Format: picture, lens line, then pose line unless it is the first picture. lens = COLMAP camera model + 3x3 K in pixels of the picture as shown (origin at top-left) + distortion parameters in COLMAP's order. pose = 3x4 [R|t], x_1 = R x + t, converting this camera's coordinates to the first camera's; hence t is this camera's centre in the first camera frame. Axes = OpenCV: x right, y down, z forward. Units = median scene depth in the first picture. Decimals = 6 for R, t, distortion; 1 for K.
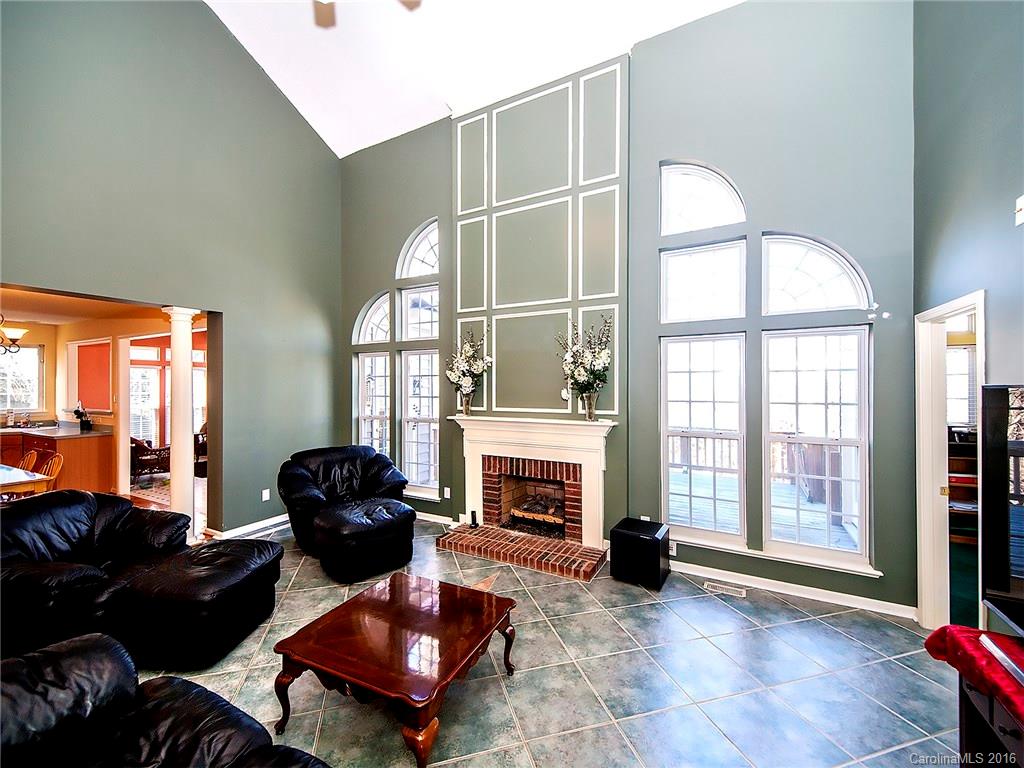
lens RADIAL K [[420.6, 0, 508.9], [0, 420.6, 384.0], [0, 0, 1]] dist [0.033946, -0.000037]
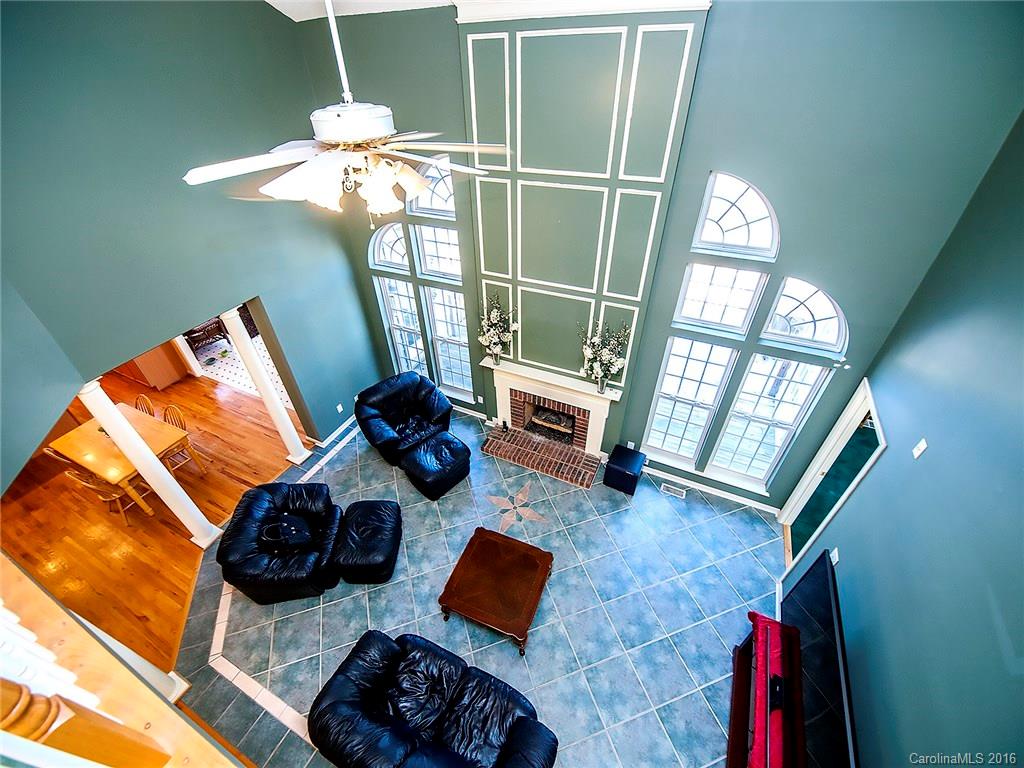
lens RADIAL K [[420.6, 0, 511.5], [0, 420.6, 386.7], [0, 0, 1]] dist [0.033946, -0.000037]
pose [[0.998591, -0.044877, 0.028313, -0.106314], [0.017602, 0.783536, 0.621096, -0.687702], [-0.050057, -0.619723, 0.783223, 0.026633]]
